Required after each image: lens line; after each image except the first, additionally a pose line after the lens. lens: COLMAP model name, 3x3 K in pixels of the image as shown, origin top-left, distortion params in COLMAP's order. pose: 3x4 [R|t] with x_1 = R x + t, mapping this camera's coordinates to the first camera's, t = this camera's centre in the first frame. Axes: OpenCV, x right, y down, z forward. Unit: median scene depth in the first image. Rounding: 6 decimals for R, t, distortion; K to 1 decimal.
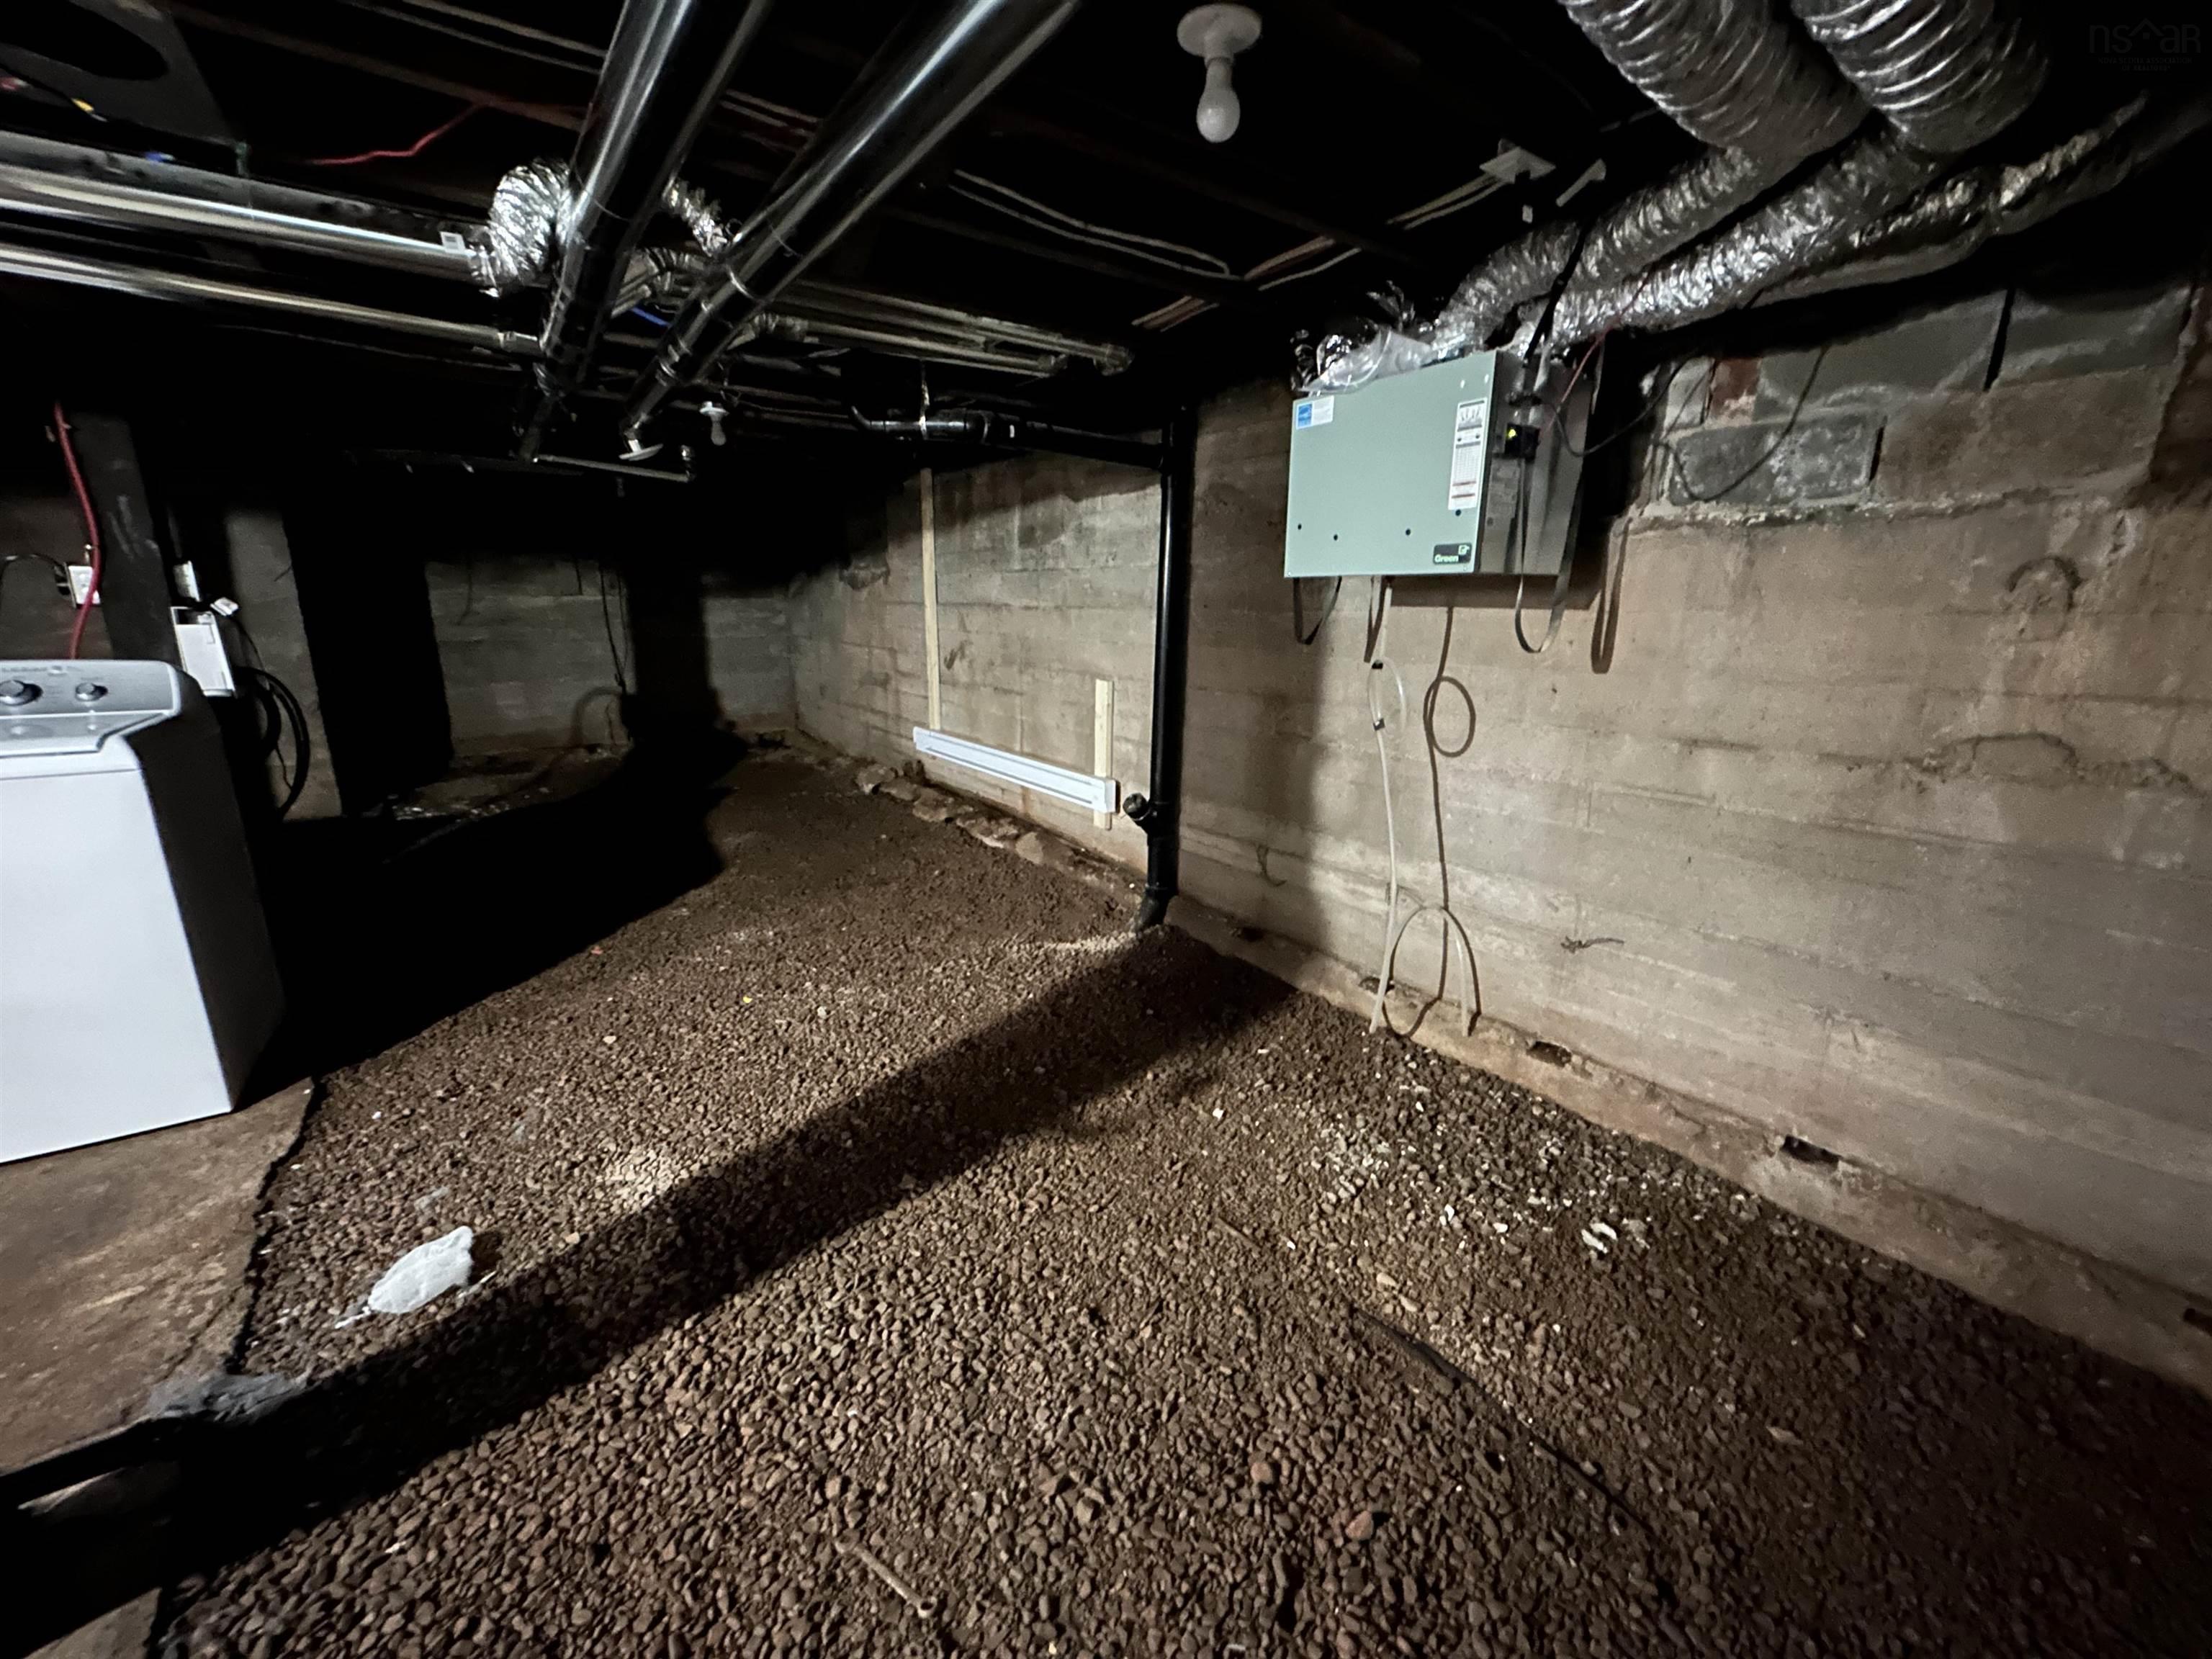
lens RADIAL K [[889.9, 0, 1107.7], [0, 889.9, 835.2], [0, 0, 1]] dist [-0.001734, 0.000055]
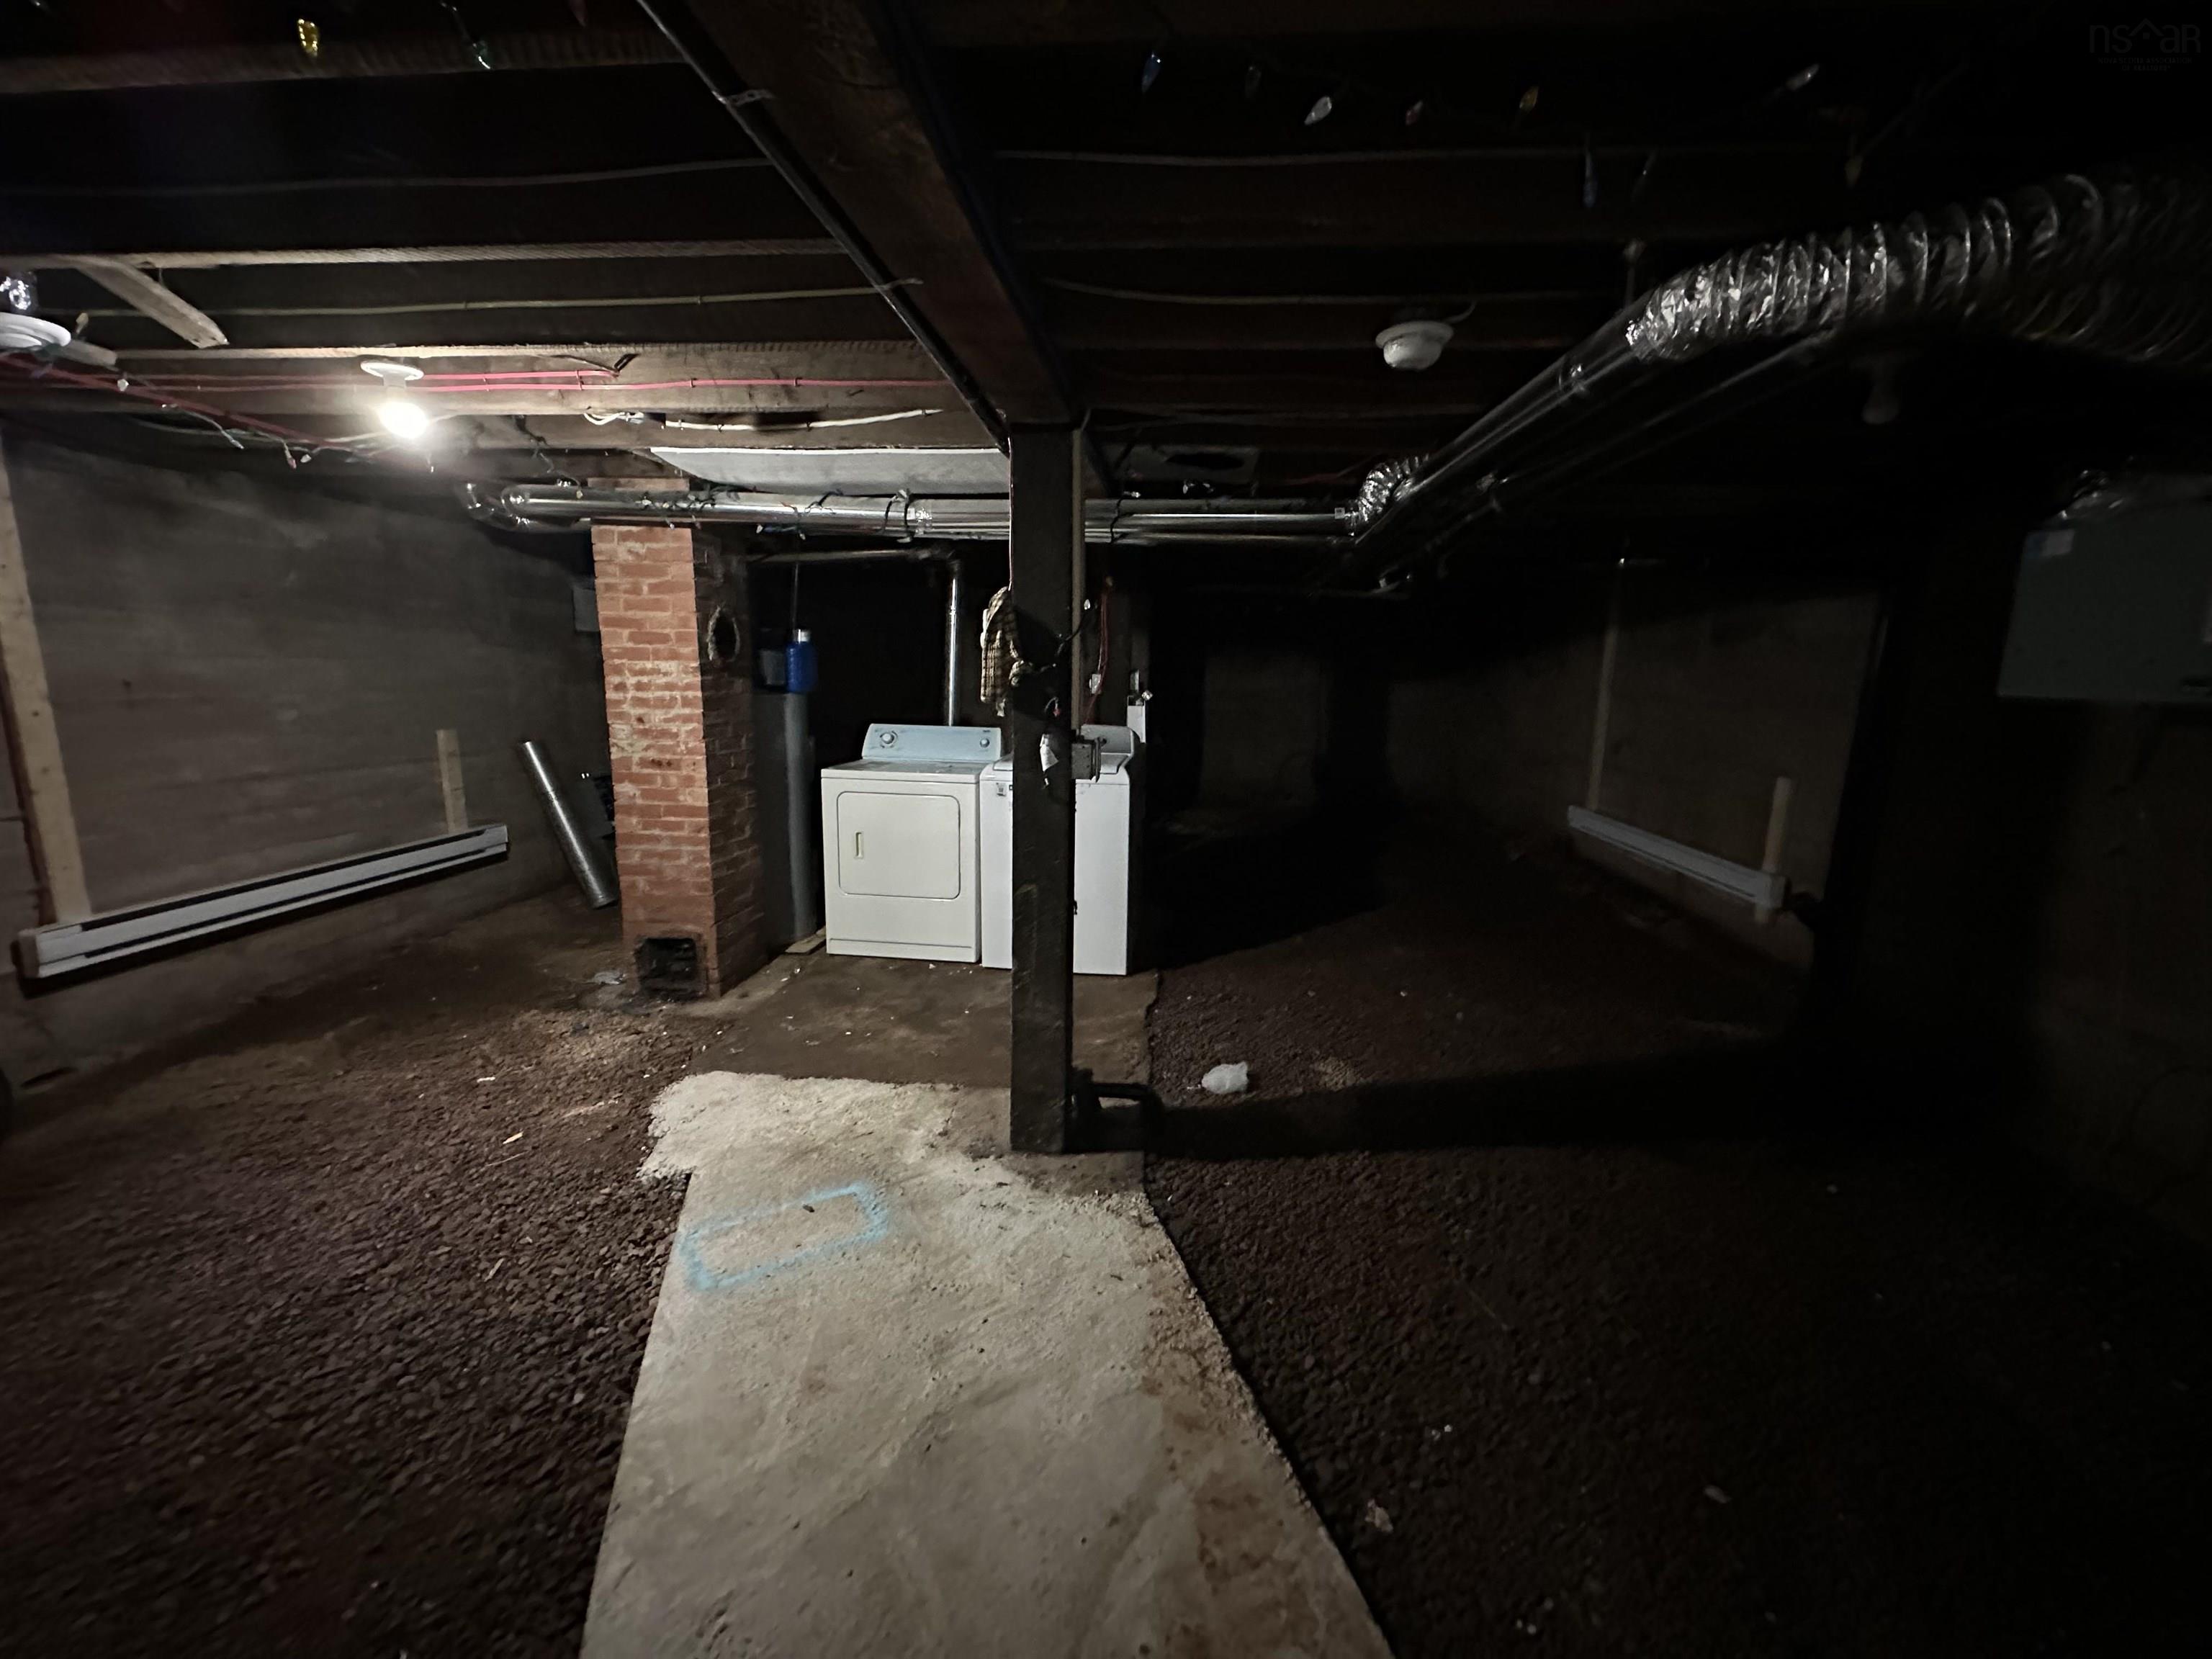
lens RADIAL K [[889.9, 0, 1100.6], [0, 889.9, 832.2], [0, 0, 1]] dist [-0.001734, 0.000055]
pose [[0.765343, 0.120116, -0.632315, 0.081768], [-0.168788, 0.985504, -0.017090, 0.062561], [0.621096, 0.119807, 0.774523, -0.461583]]
